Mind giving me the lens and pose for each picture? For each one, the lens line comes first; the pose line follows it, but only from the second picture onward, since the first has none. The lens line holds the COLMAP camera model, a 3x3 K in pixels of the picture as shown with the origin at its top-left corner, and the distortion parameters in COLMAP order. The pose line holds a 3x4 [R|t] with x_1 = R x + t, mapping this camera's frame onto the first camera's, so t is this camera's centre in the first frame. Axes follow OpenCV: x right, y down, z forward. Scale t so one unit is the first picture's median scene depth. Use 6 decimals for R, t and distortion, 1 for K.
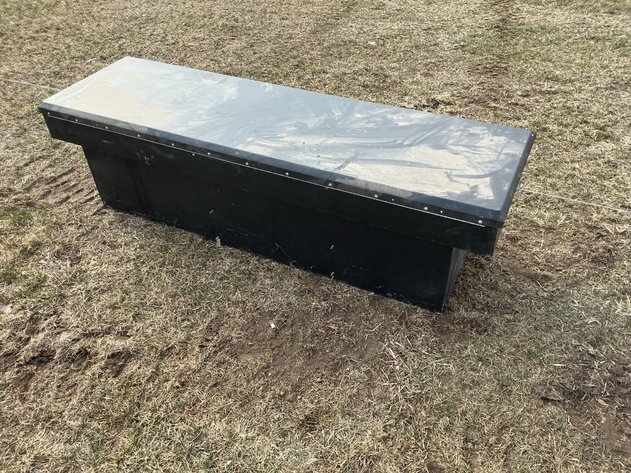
lens RADIAL K [[522.3, 0, 313.7], [0, 522.3, 238.6], [0, 0, 1]] dist [0.053235, -0.092644]
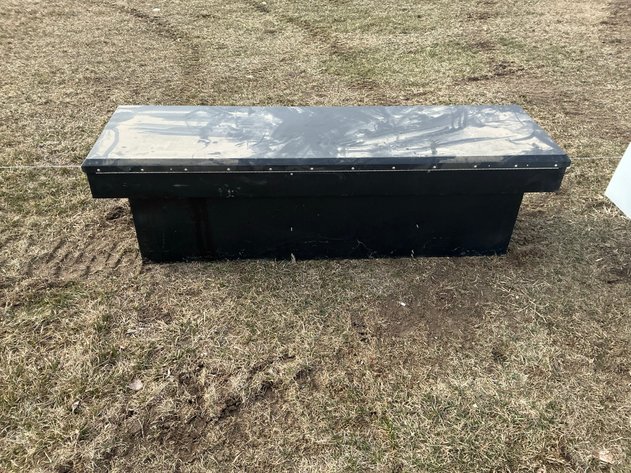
lens RADIAL K [[522.3, 0, 315.1], [0, 522.3, 236.8], [0, 0, 1]] dist [0.053235, -0.092644]
pose [[0.864748, -0.248835, 0.436224, -0.693408], [0.283546, 0.958839, -0.015136, -0.008583], [-0.414502, 0.136778, 0.899711, 0.046764]]
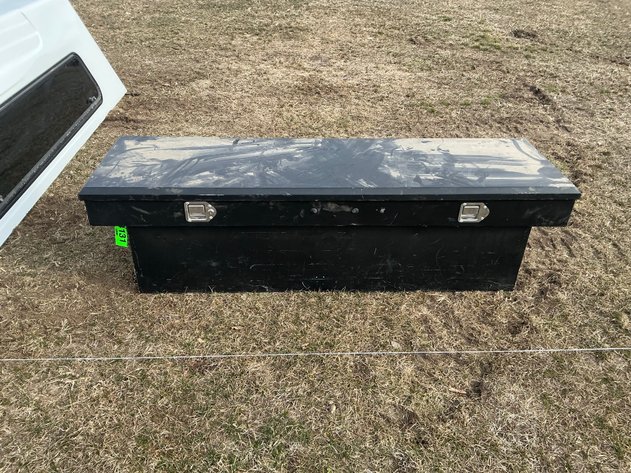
lens RADIAL K [[522.3, 0, 314.3], [0, 522.3, 235.9], [0, 0, 1]] dist [0.053235, -0.092644]
pose [[-0.873452, 0.274296, -0.402297, 0.447887], [-0.306191, 0.332991, 0.891832, -1.217524], [0.378587, 0.902152, -0.206865, 1.439674]]
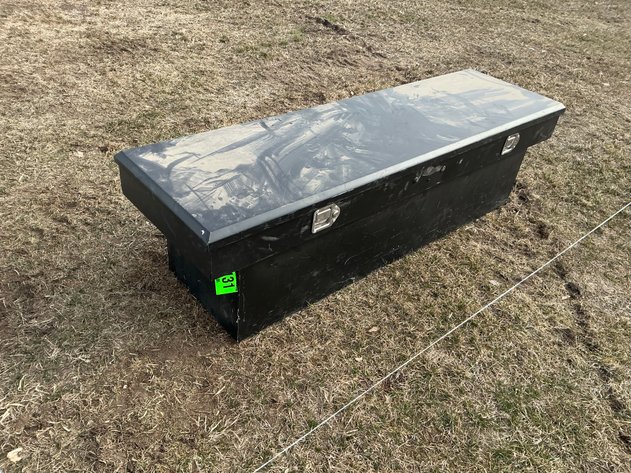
lens RADIAL K [[522.3, 0, 312.2], [0, 522.3, 240.1], [0, 0, 1]] dist [0.053235, -0.092644]
pose [[-0.388442, 0.547311, -0.741325, 0.881458], [-0.658593, 0.397781, 0.638769, -0.742646], [0.644491, 0.736356, 0.205940, 0.924962]]
